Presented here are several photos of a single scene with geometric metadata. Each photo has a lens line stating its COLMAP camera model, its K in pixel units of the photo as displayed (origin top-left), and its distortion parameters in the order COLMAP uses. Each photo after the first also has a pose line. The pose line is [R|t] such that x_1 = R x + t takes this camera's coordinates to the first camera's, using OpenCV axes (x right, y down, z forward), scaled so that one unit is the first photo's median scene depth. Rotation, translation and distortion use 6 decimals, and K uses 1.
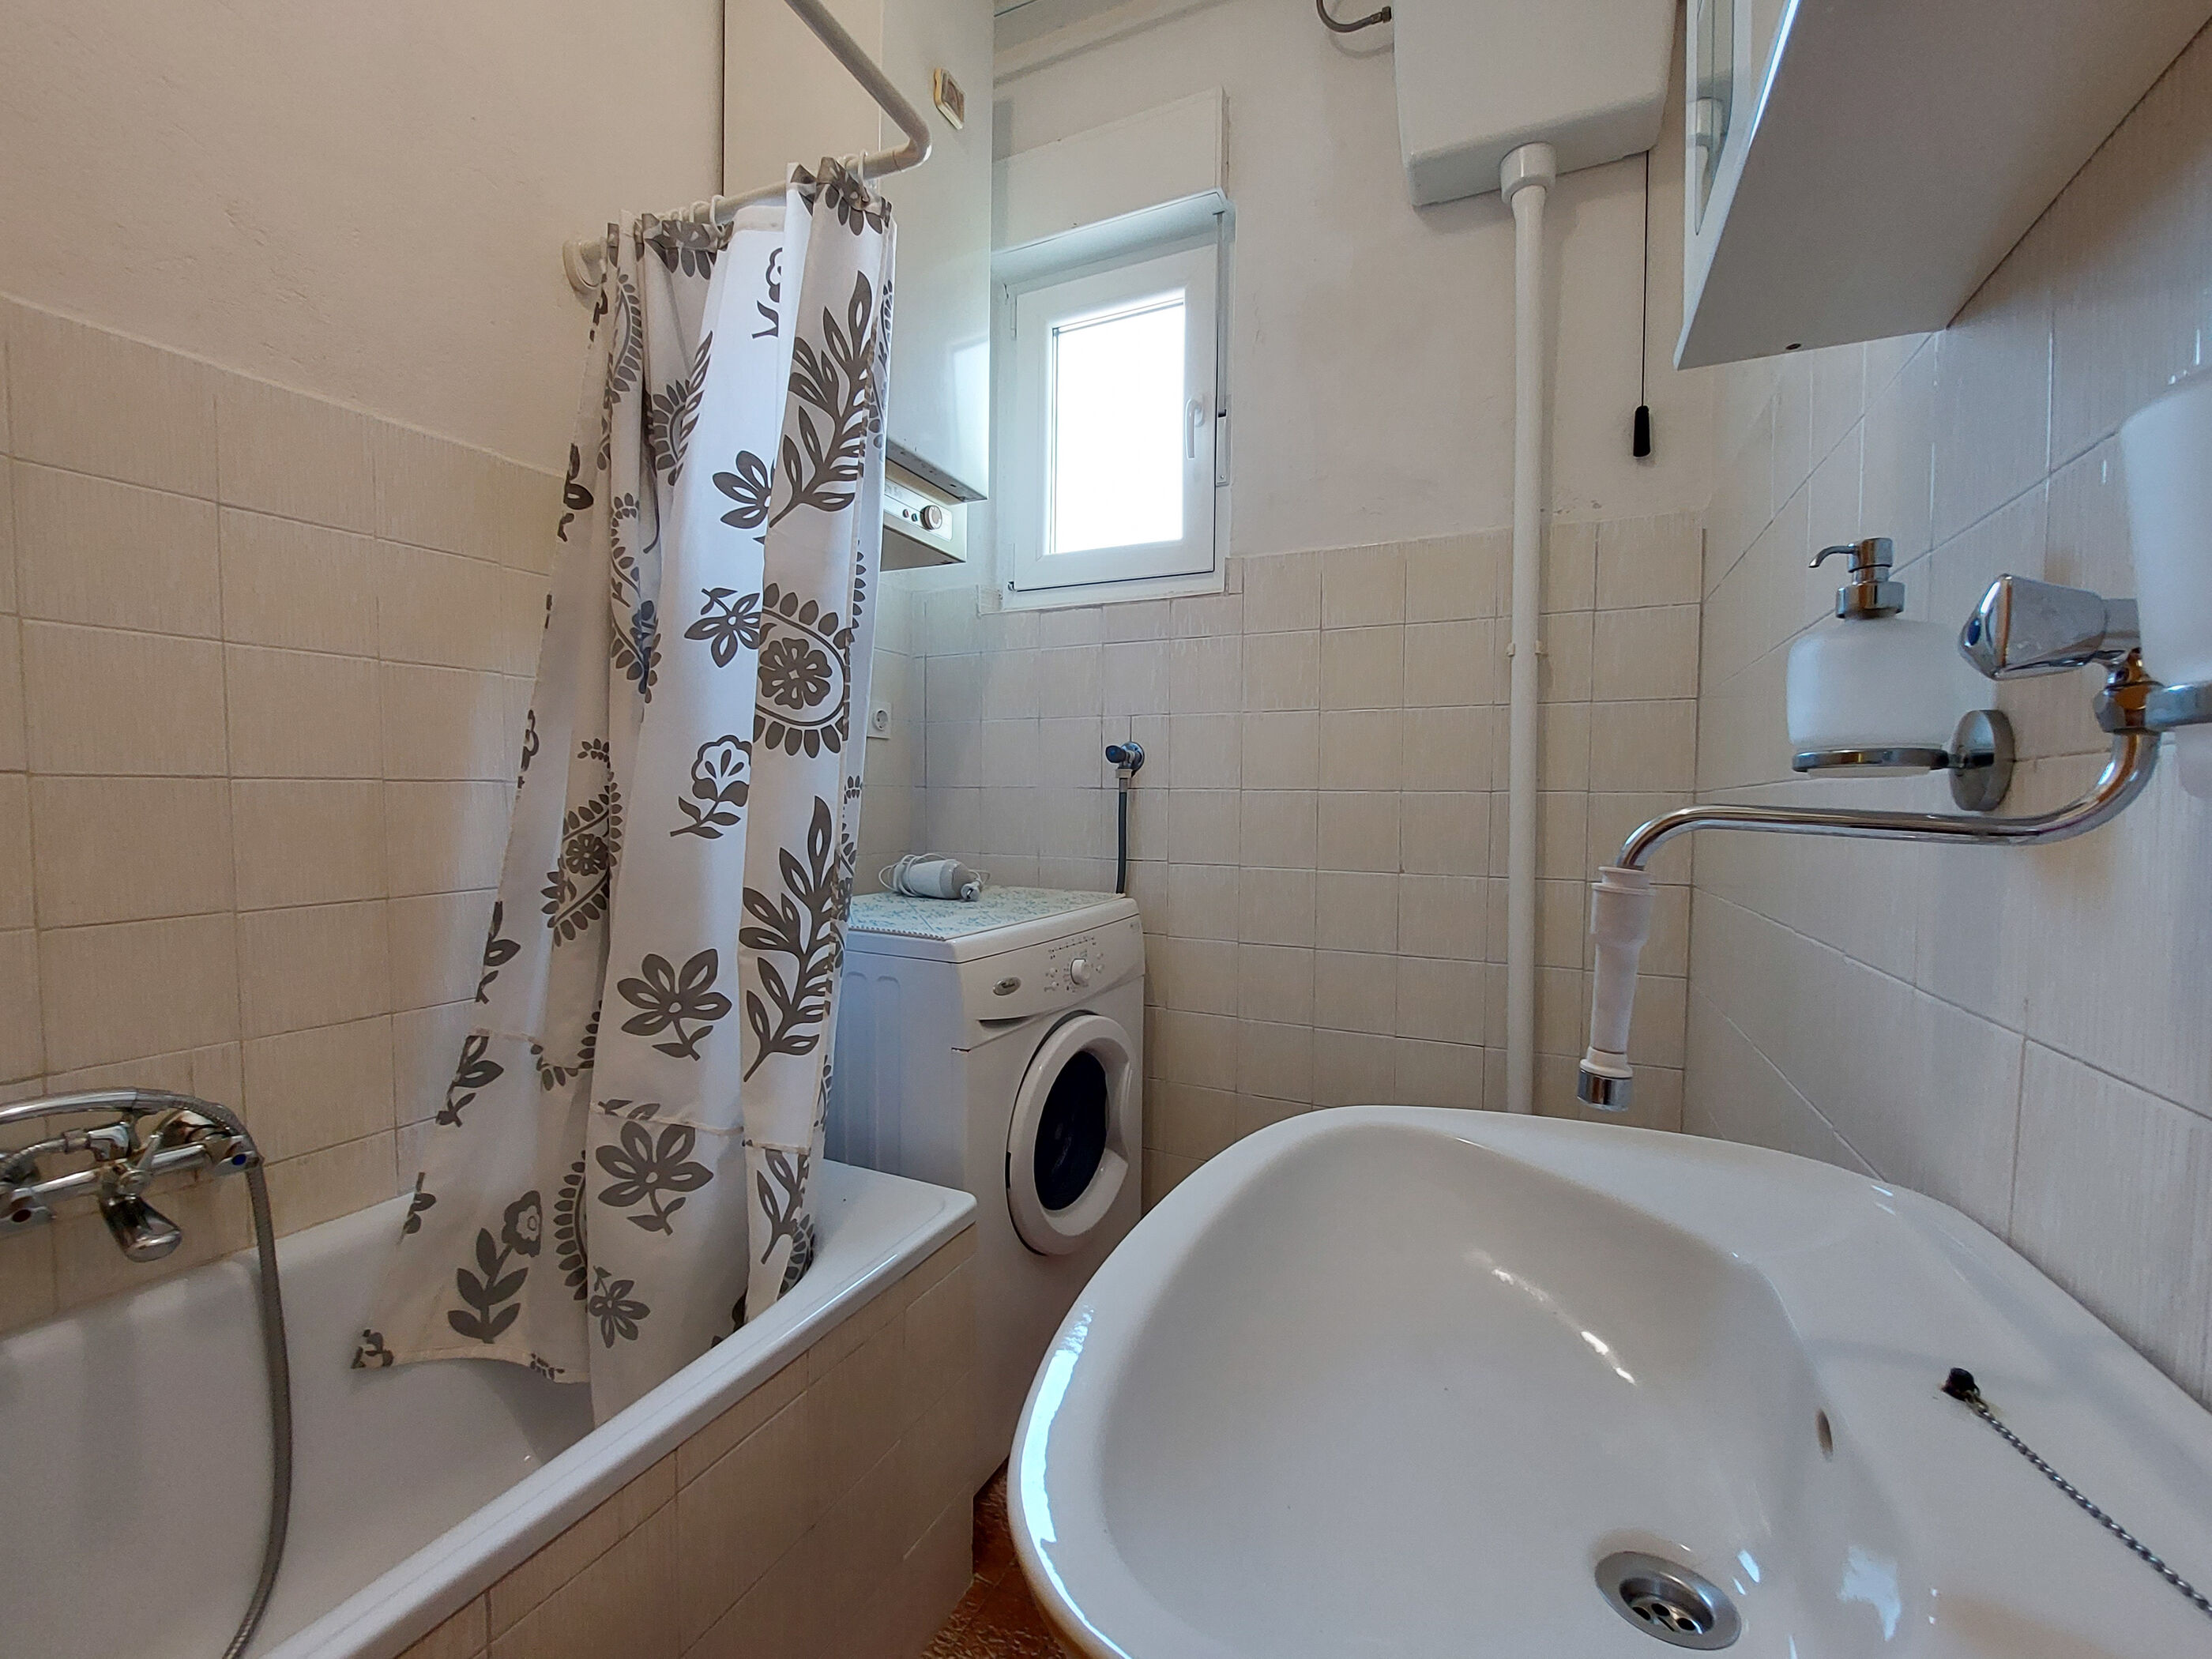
lens RADIAL K [[884.3, 0, 1099.7], [0, 884.3, 835.7], [0, 0, 1]] dist [-0.010813, -0.008952]
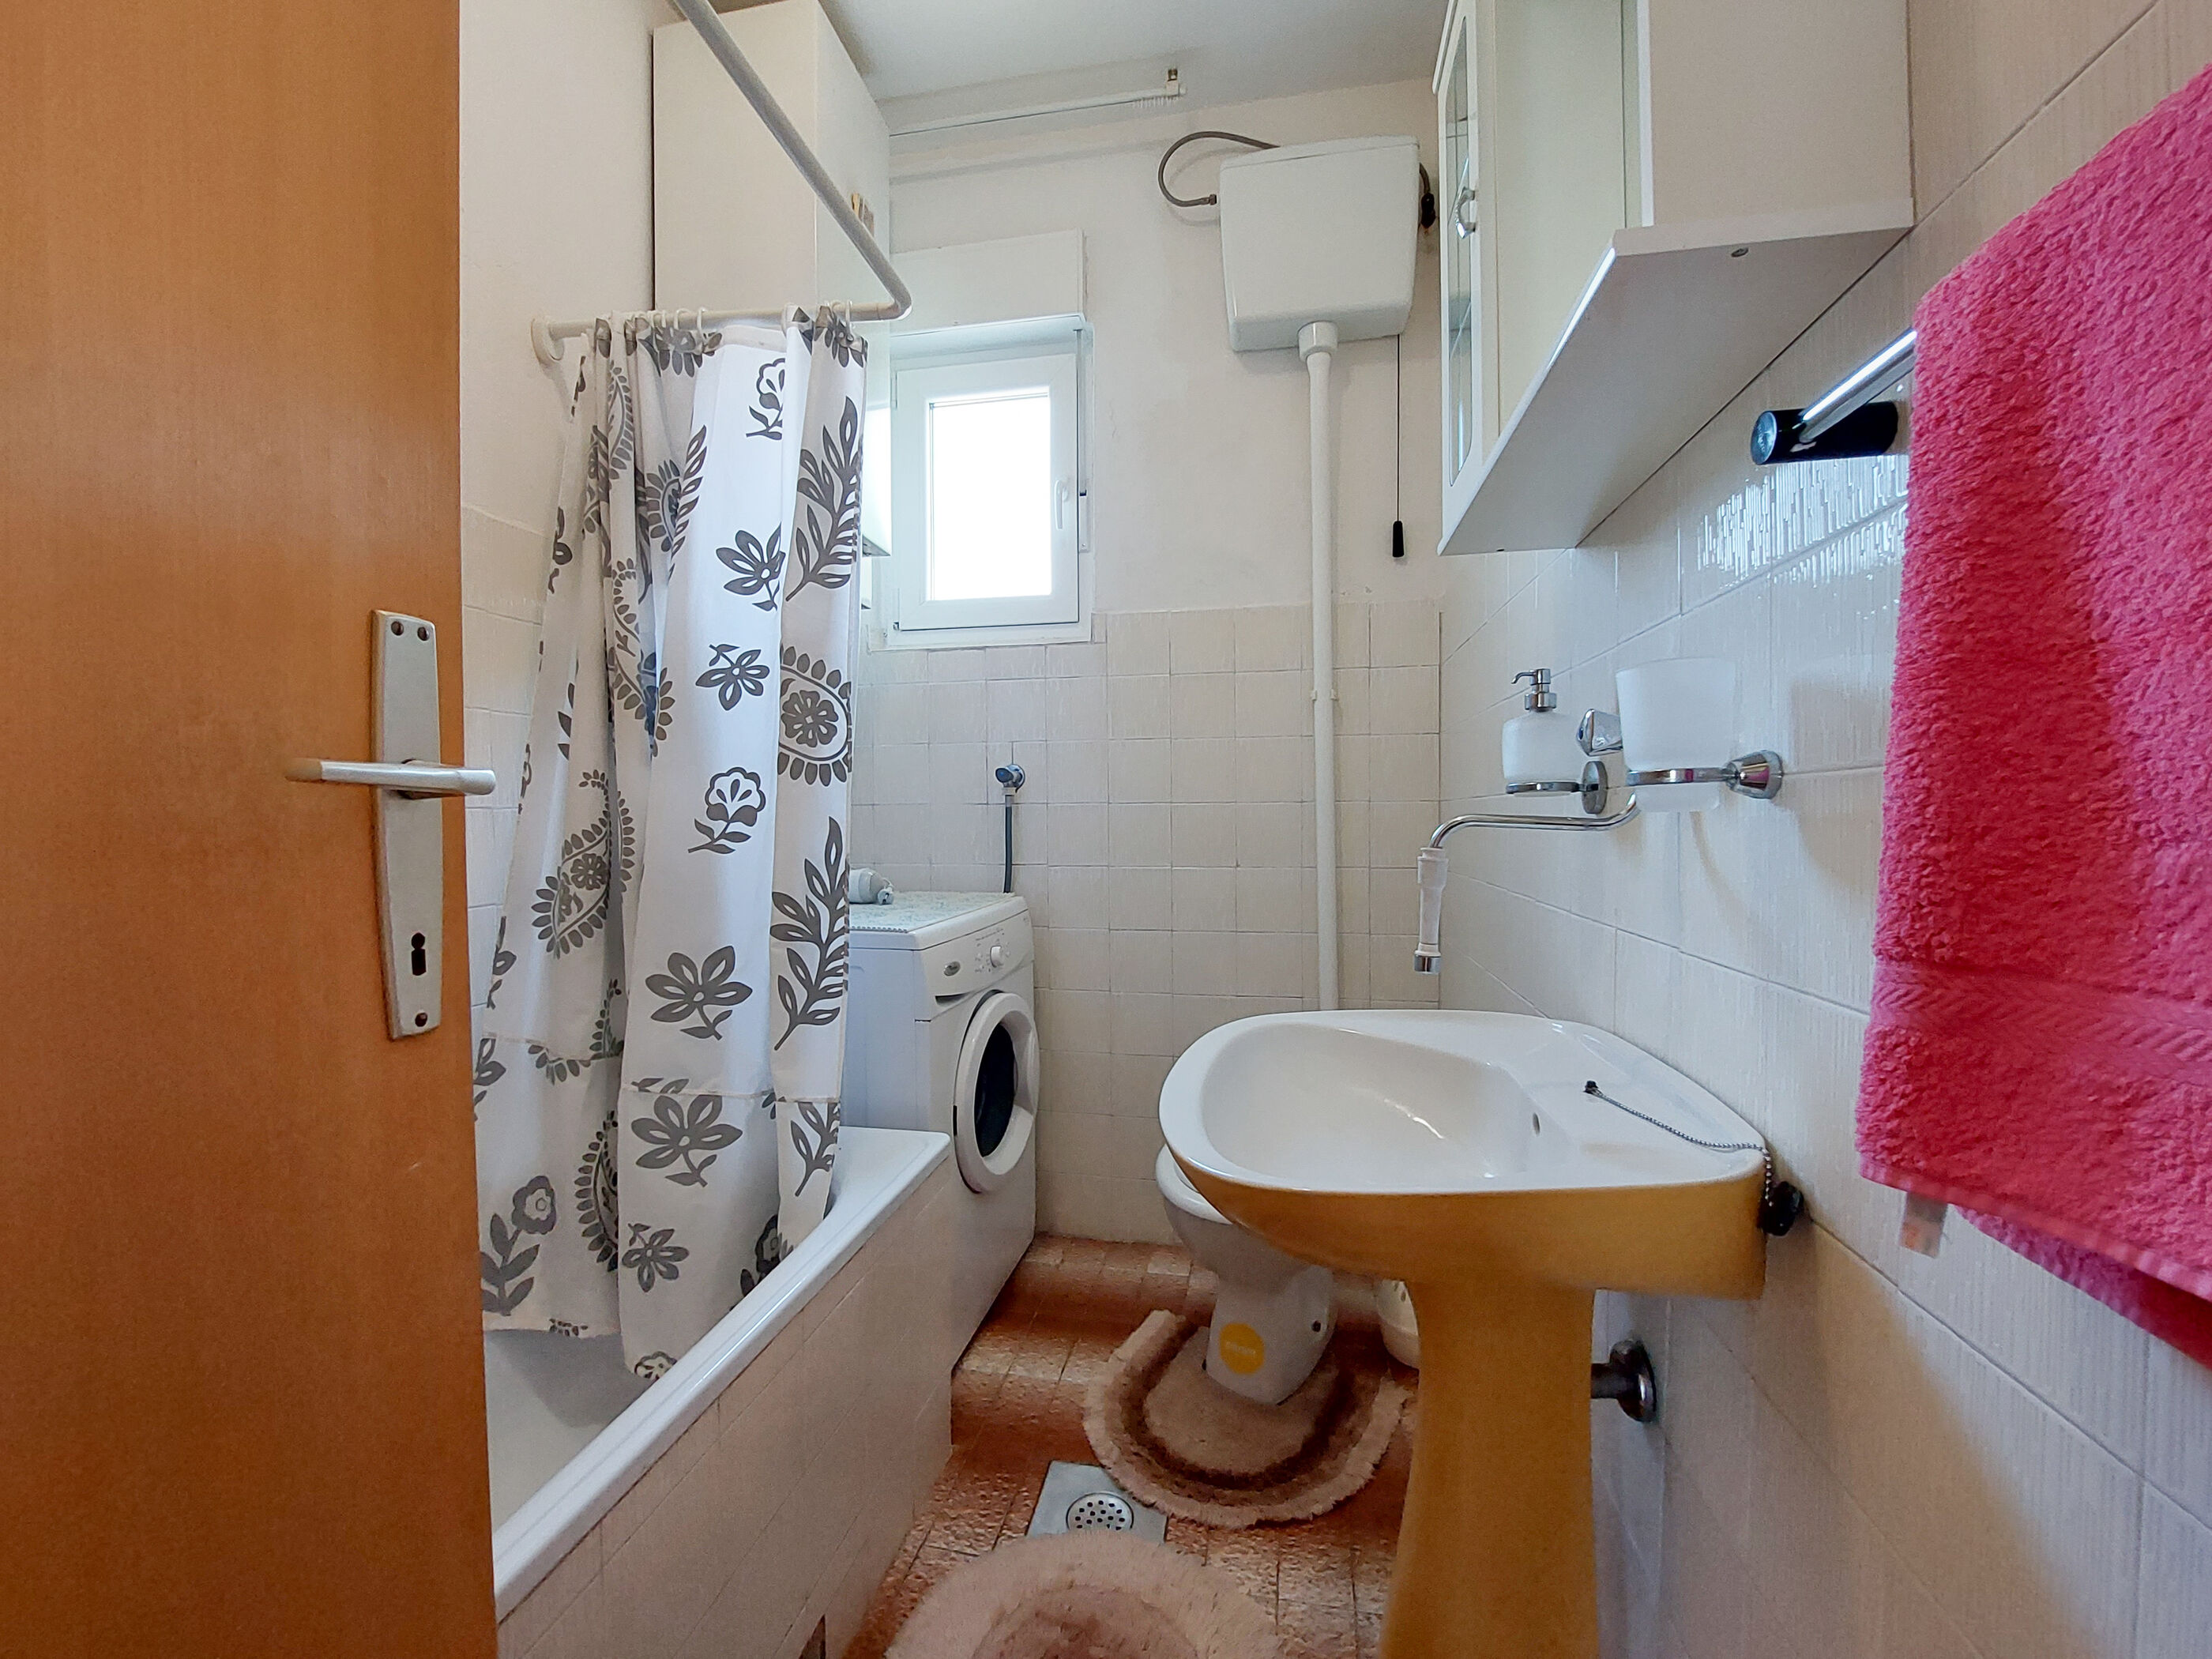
lens RADIAL K [[882.9, 0, 1103.8], [0, 882.9, 831.5], [0, 0, 1]] dist [-0.012877, -0.004929]
pose [[0.968692, -0.023294, 0.247172, -0.234284], [0.026993, 0.999568, -0.011586, 0.000862], [-0.246795, 0.017895, 0.968902, -0.280845]]
